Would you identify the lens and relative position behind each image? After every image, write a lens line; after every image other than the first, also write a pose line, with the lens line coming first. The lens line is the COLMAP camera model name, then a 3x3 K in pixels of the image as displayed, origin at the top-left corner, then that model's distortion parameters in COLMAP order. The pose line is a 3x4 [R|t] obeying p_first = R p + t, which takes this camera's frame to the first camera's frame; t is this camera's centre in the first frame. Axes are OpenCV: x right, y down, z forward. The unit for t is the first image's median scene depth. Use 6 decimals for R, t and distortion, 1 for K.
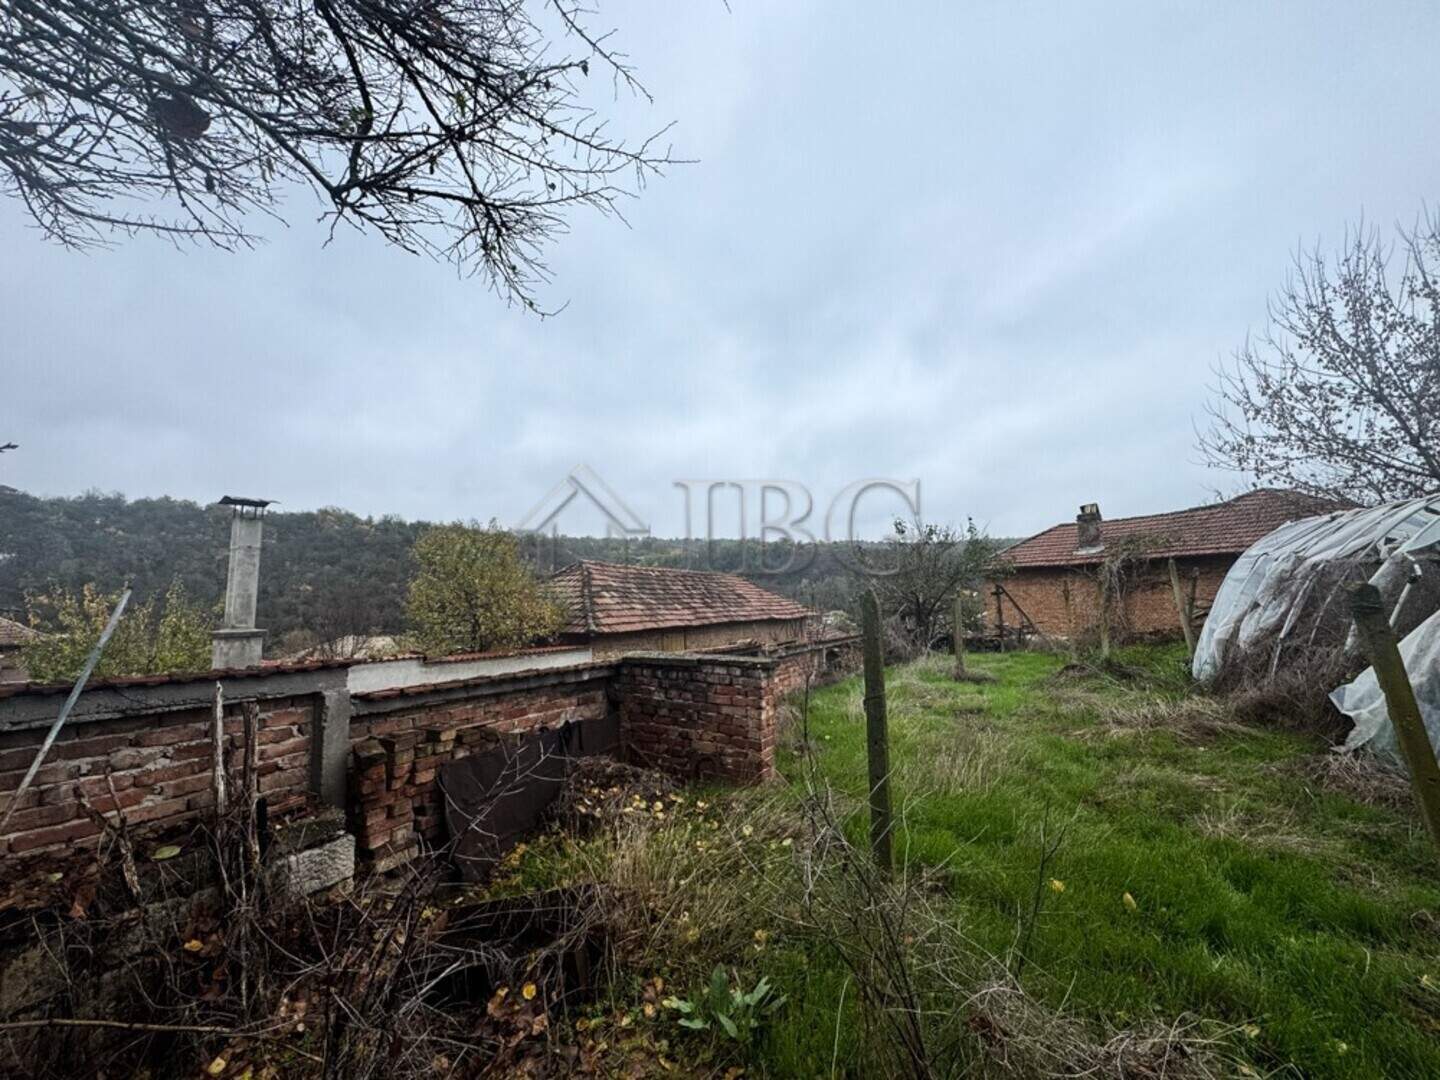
lens RADIAL K [[571.7, 0, 731.1], [0, 571.7, 544.8], [0, 0, 1]] dist [-0.001412, 0.000051]
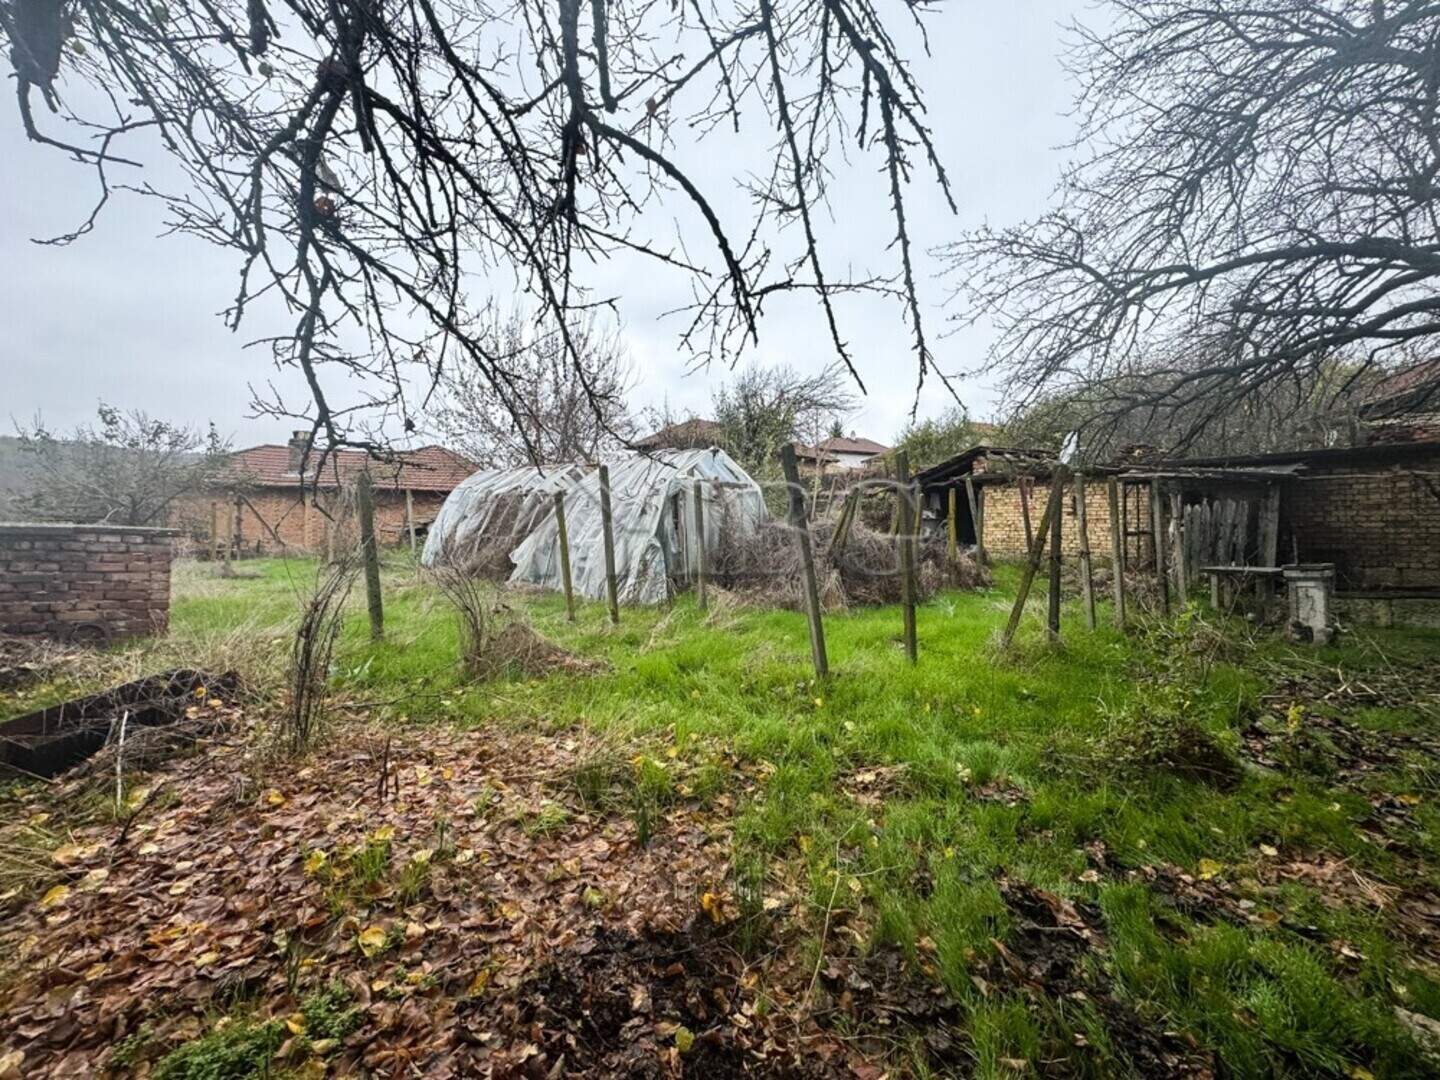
lens RADIAL K [[571.7, 0, 713.8], [0, 571.7, 546.3], [0, 0, 1]] dist [-0.001412, 0.000051]
pose [[0.311159, 0.008152, 0.950323, -0.651235], [-0.120898, 0.992179, 0.031074, 0.073385], [-0.942637, -0.124561, 0.309711, -0.320605]]
